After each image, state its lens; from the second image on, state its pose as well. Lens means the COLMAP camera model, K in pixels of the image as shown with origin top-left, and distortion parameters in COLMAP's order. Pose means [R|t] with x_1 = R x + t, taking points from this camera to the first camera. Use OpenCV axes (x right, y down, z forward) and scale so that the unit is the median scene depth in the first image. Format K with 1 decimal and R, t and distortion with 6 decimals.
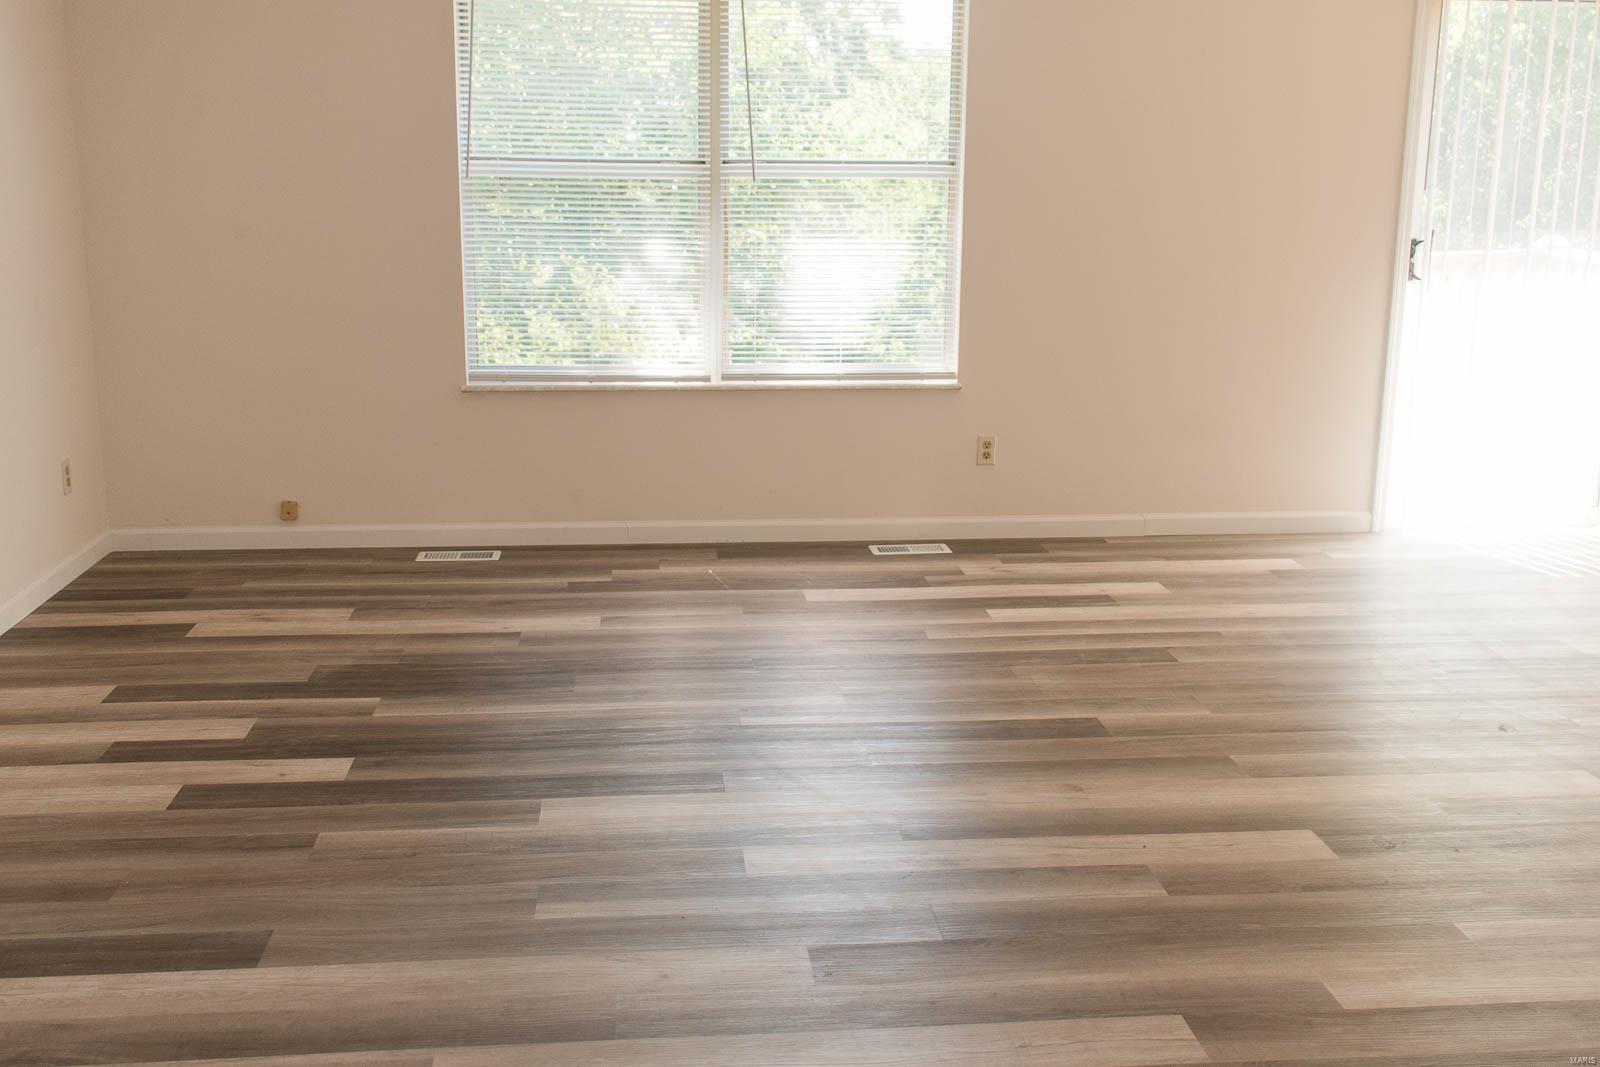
lens RADIAL K [[1581.1, 0, 779.8], [0, 1581.1, 554.7], [0, 0, 1]] dist [0.018202, 0.000000]
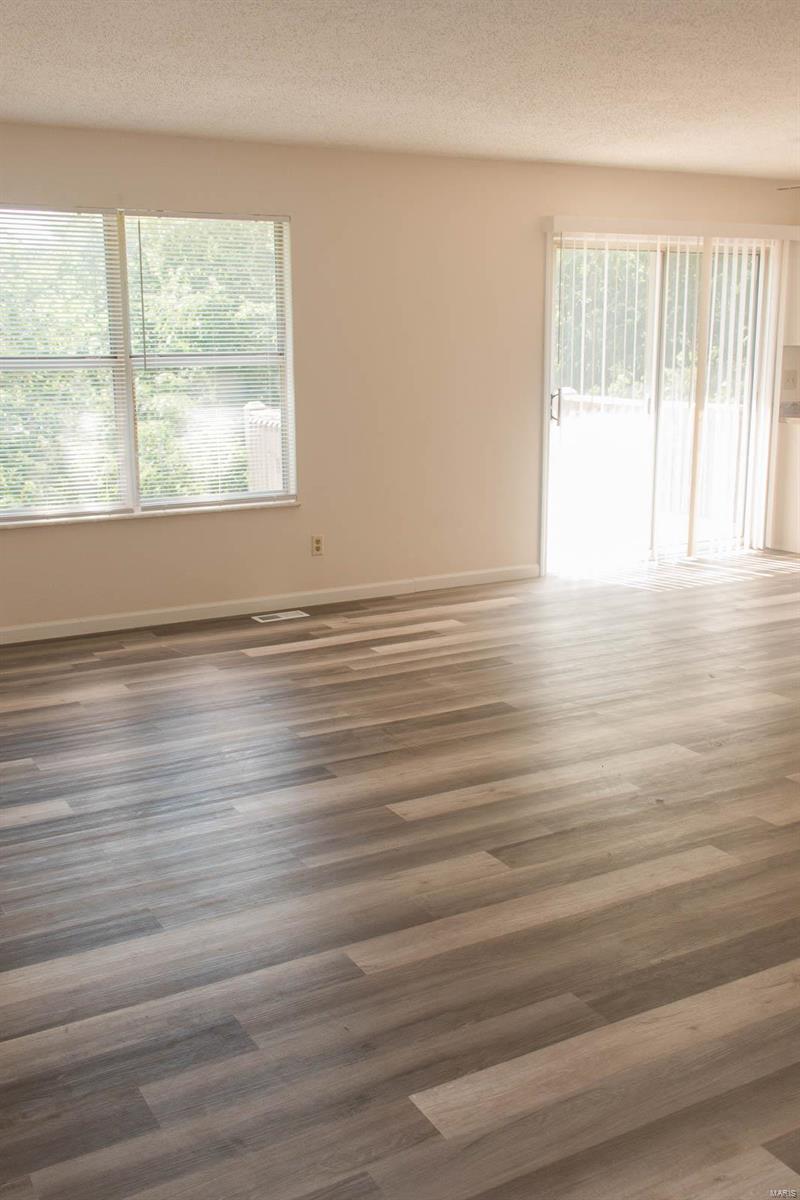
lens RADIAL K [[1185.8, 0, 329.8], [0, 1185.8, 619.4], [0, 0, 1]] dist [0.018202, 0.000000]
pose [[0.921772, -0.104795, 0.373303, -0.295254], [0.107638, 0.994101, 0.013283, -0.010881], [-0.372493, 0.027938, 0.927615, -0.039120]]
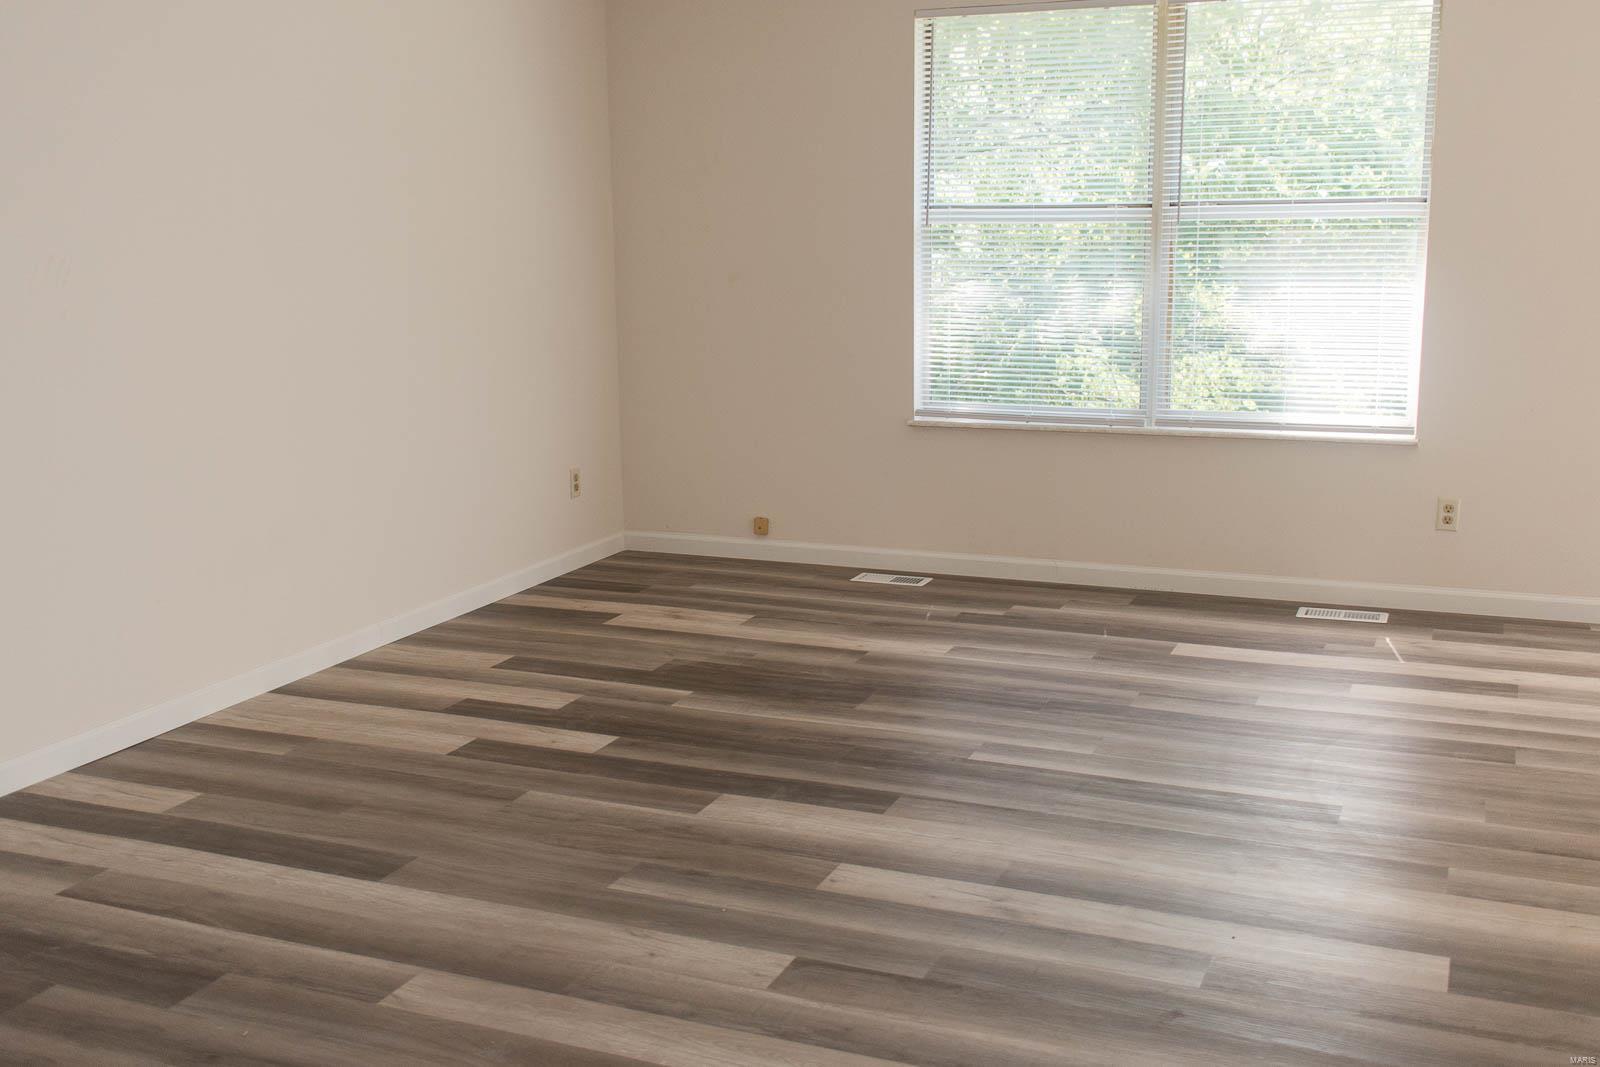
lens RADIAL K [[1581.1, 0, 821.5], [0, 1581.1, 566.4], [0, 0, 1]] dist [0.018202, 0.000000]
pose [[0.884722, 0.083557, -0.458569, 0.249744], [-0.090958, 0.995837, 0.005968, -0.009803], [0.457159, 0.036431, 0.888639, 0.031159]]
